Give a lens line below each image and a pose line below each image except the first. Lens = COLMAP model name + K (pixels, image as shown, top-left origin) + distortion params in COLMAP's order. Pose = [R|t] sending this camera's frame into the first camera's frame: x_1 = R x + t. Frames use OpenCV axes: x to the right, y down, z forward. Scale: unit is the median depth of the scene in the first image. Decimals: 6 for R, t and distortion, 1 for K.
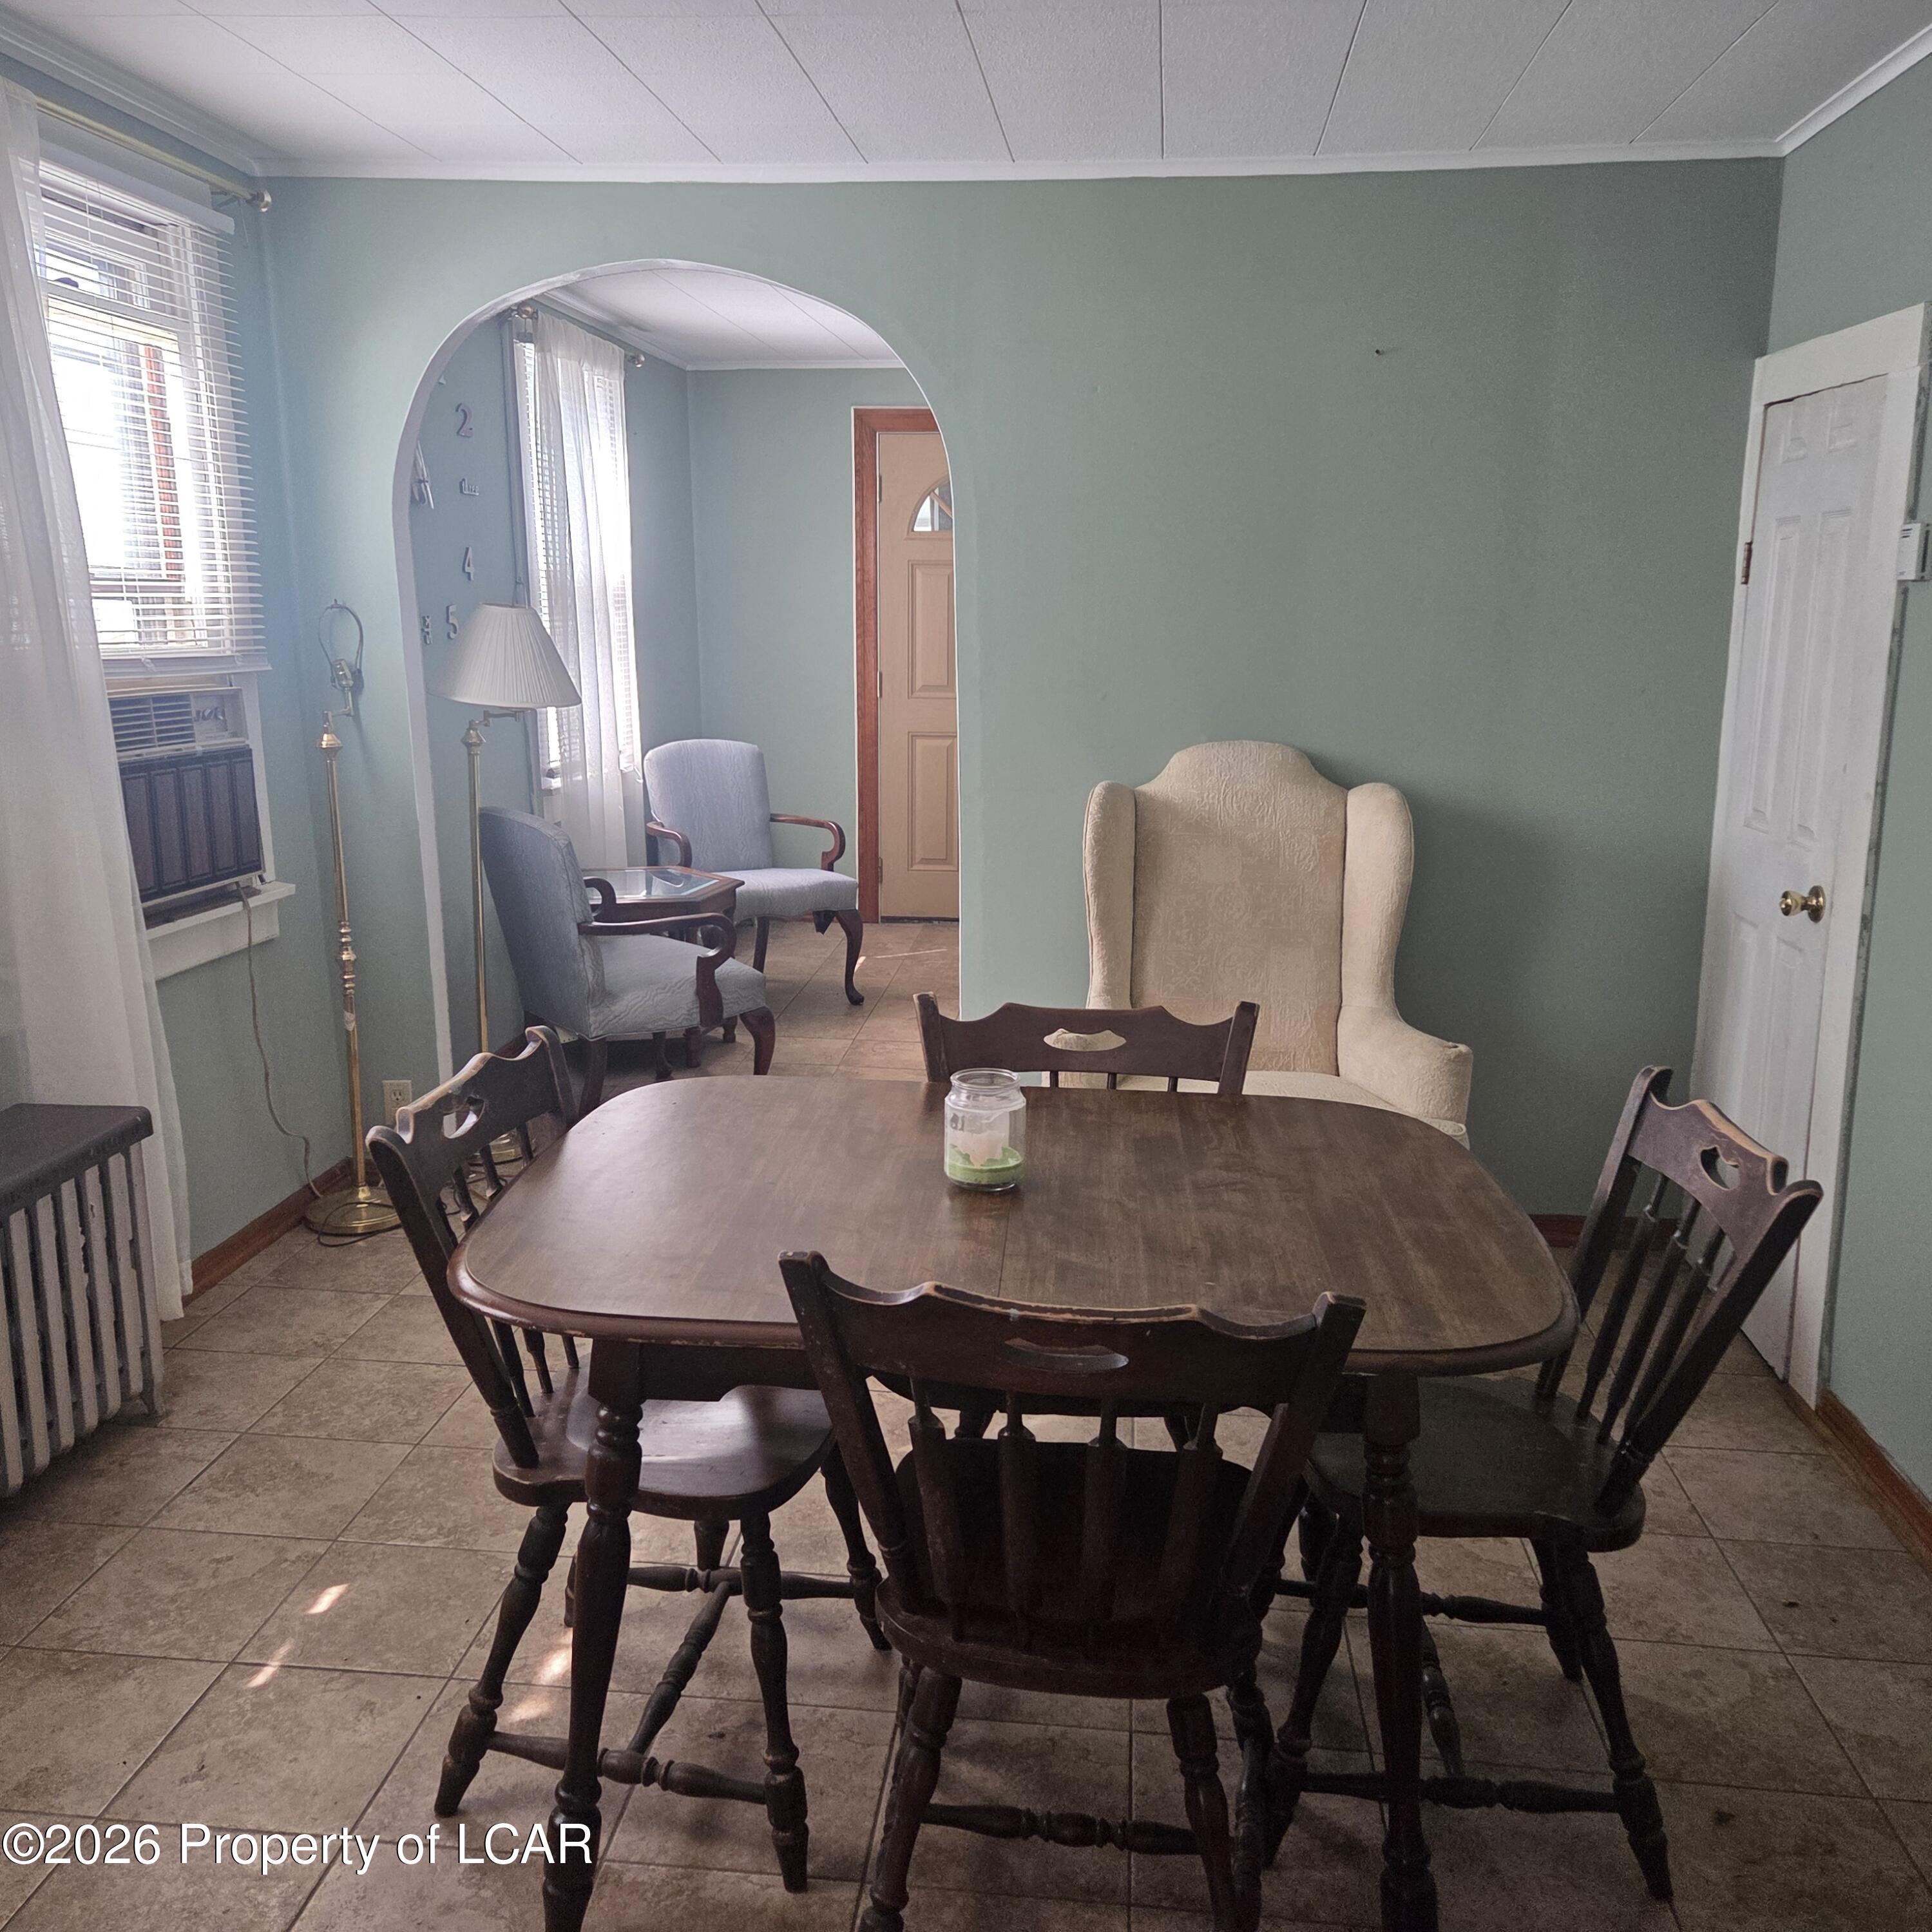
lens RADIAL K [[1722.7, 0, 966.3], [0, 1722.7, 973.1], [0, 0, 1]] dist [0.070340, -0.049437]
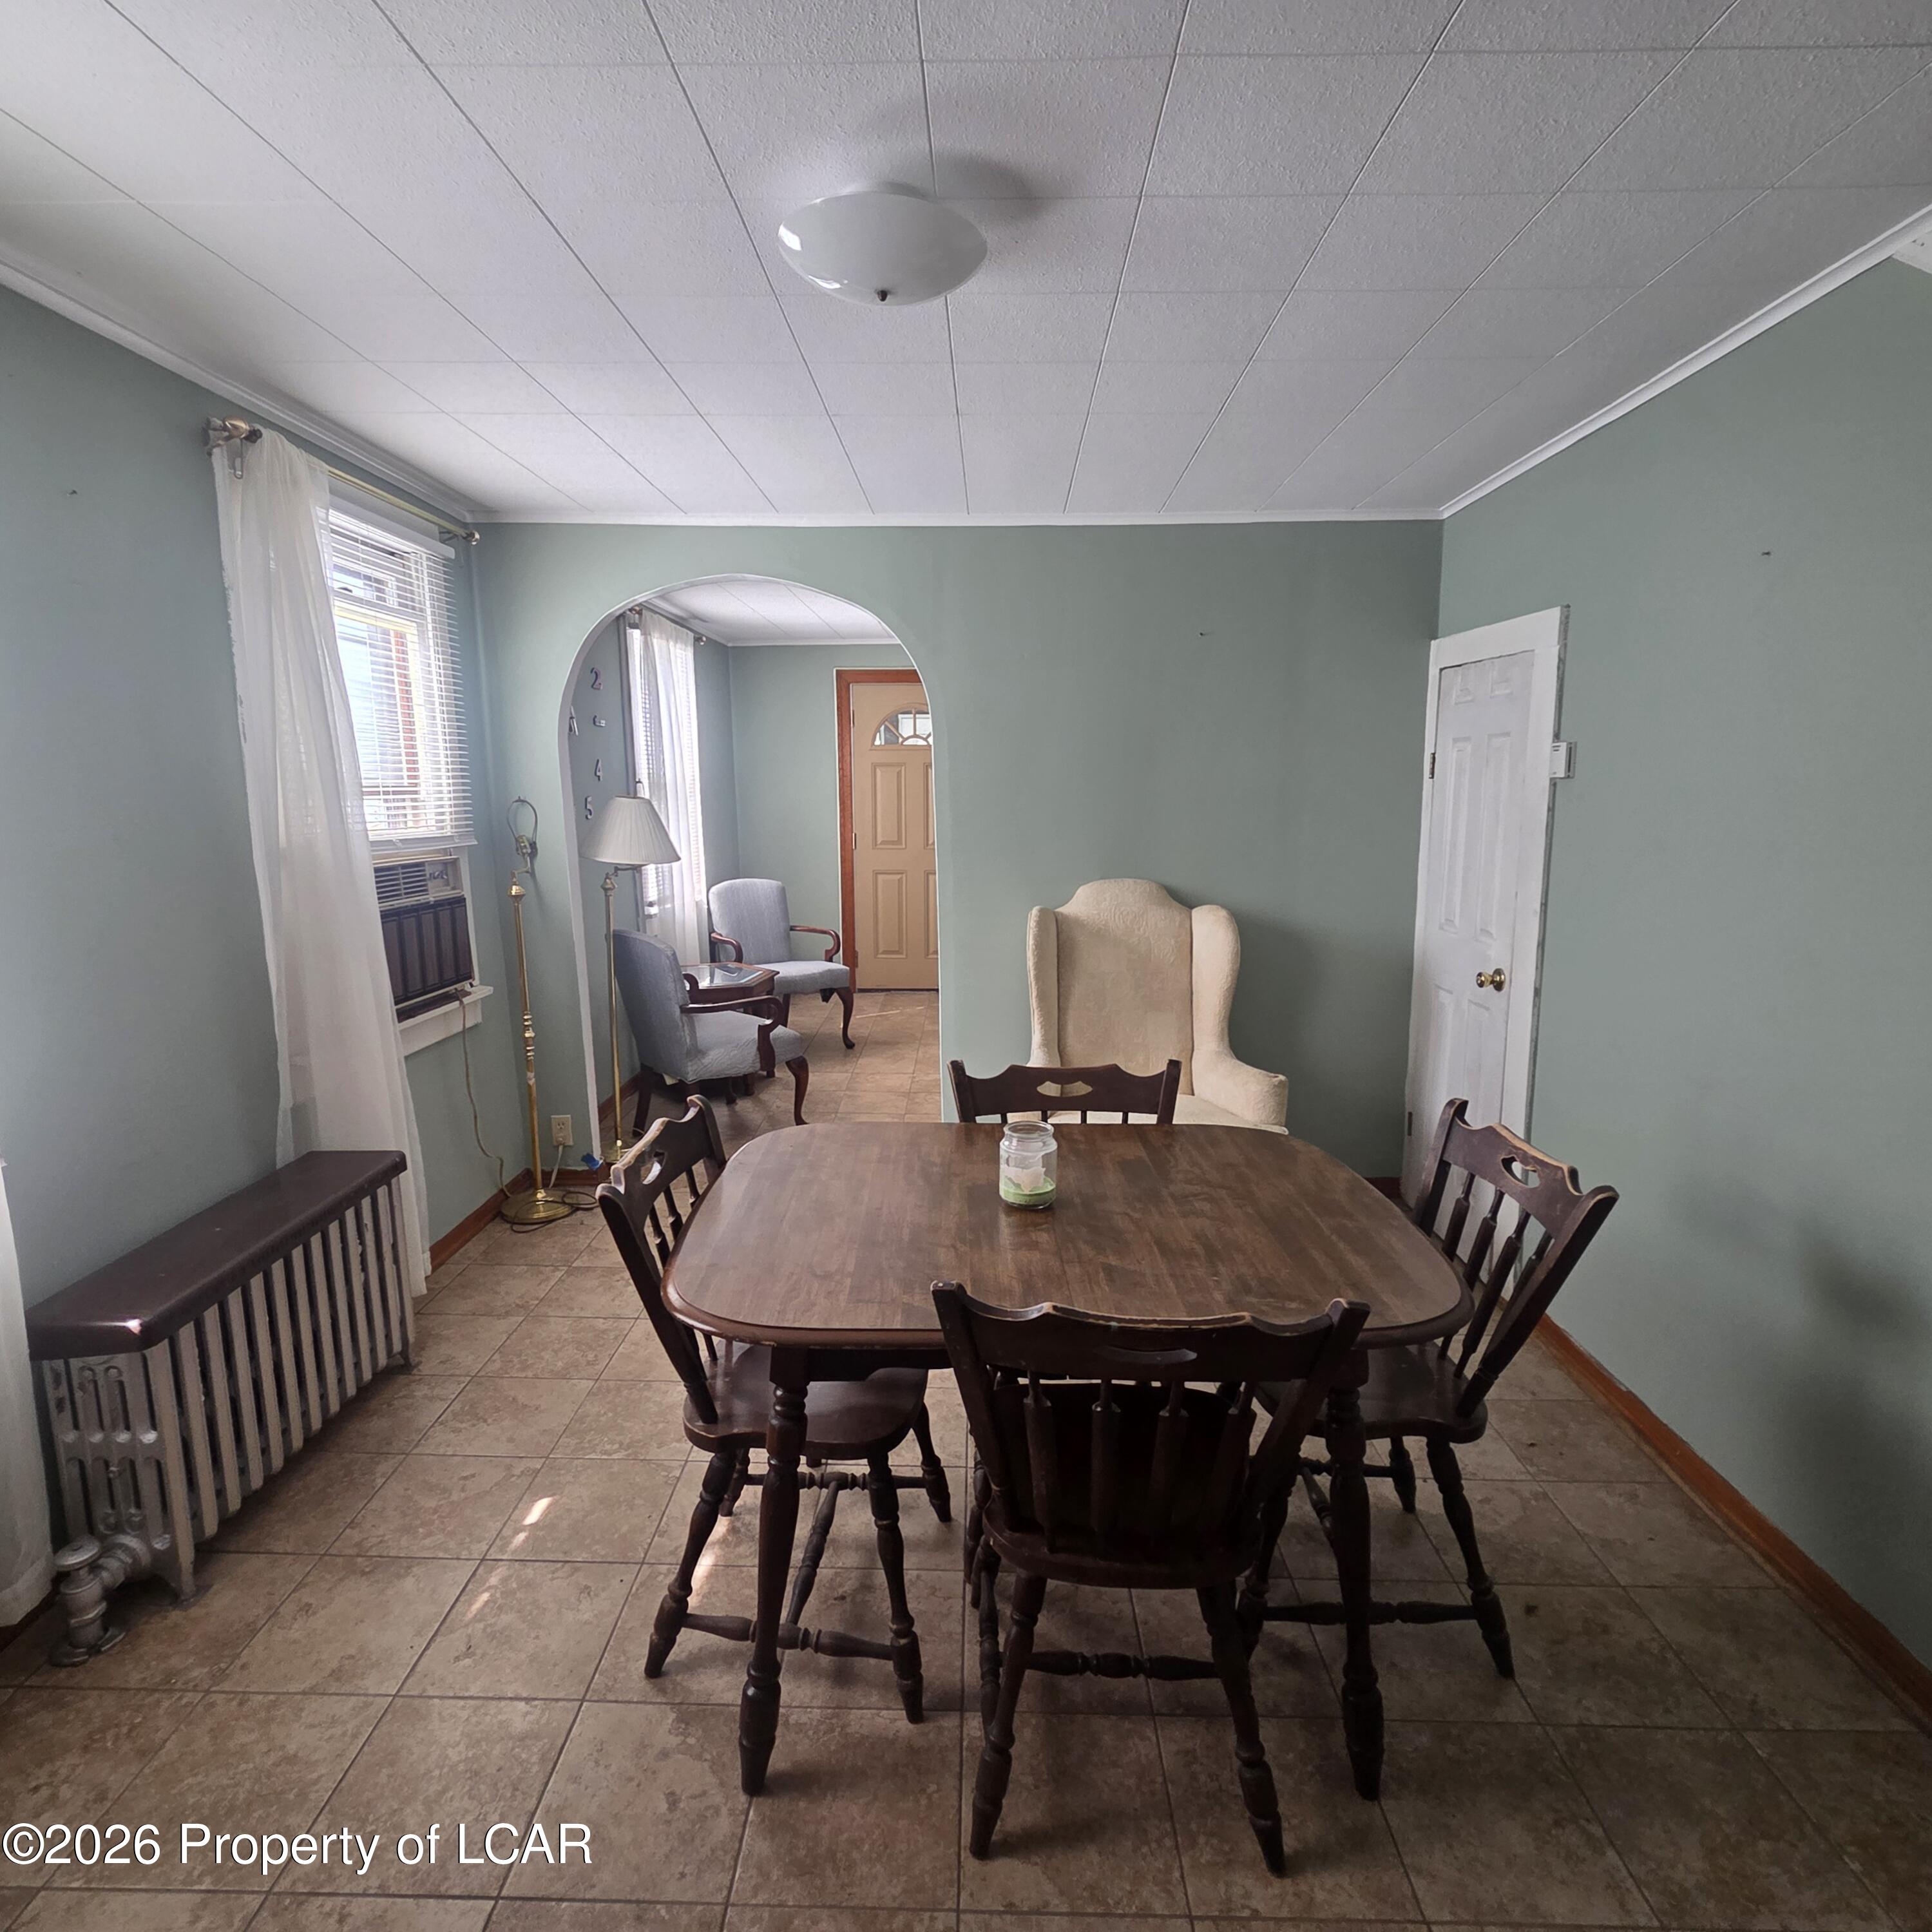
lens RADIAL K [[1061.0, 0, 959.9], [0, 1061.0, 966.4], [0, 0, 1]] dist [0.001990, -0.000928]
pose [[0.996693, -0.022952, 0.077955, -0.077507], [0.026235, 0.998800, -0.041352, -0.026609], [-0.076913, 0.043260, 0.996099, 0.088630]]
